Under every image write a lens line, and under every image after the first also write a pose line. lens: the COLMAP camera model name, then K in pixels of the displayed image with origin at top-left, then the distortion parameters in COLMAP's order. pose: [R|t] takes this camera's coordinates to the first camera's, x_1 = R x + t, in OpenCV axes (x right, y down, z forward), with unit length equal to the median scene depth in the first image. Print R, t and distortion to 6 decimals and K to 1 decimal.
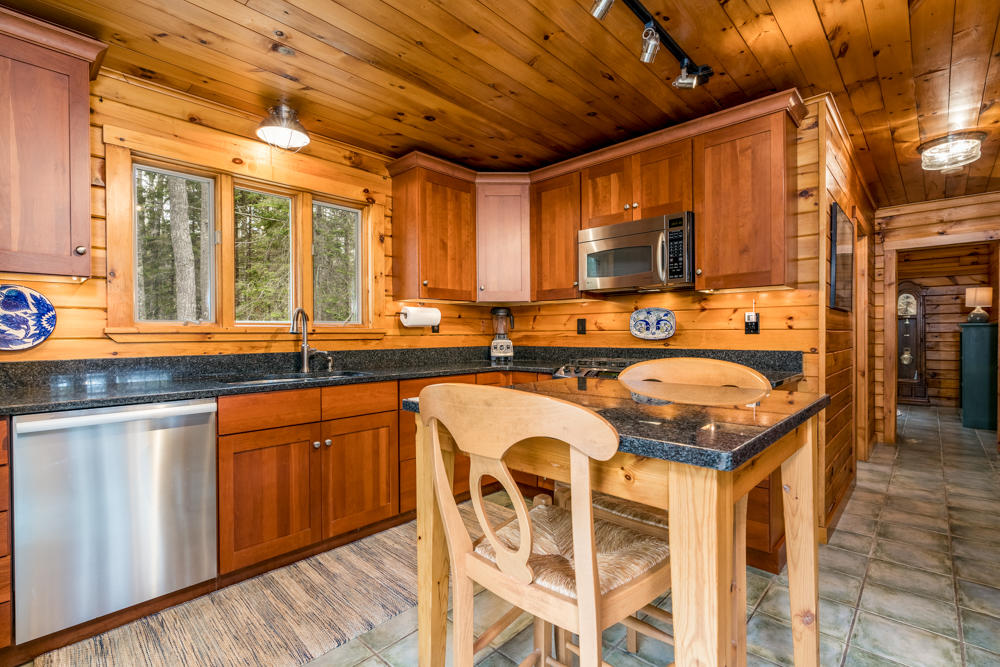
lens RADIAL K [[458.5, 0, 500.0], [0, 458.5, 333.5], [0, 0, 1]] dist [-0.004842, -0.000128]
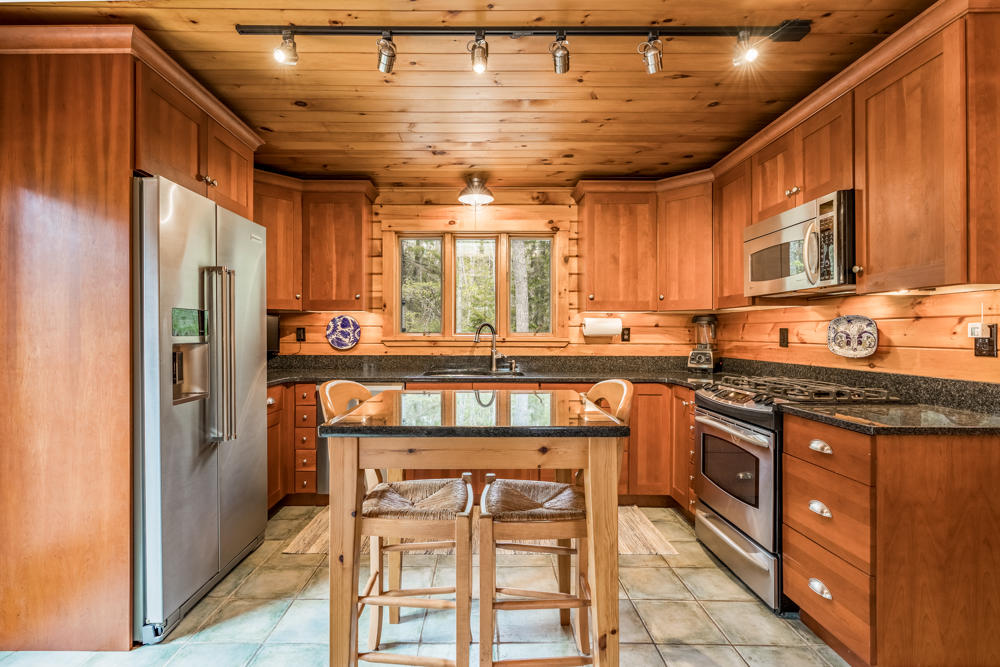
lens RADIAL K [[462.8, 0, 478.3], [0, 462.8, 329.3], [0, 0, 1]] dist [-0.001143, 0.000220]
pose [[0.691688, 0.000618, -0.722196, 0.456520], [-0.007219, 0.999956, -0.006058, -0.024267], [0.722160, 0.009404, 0.691662, 0.036459]]
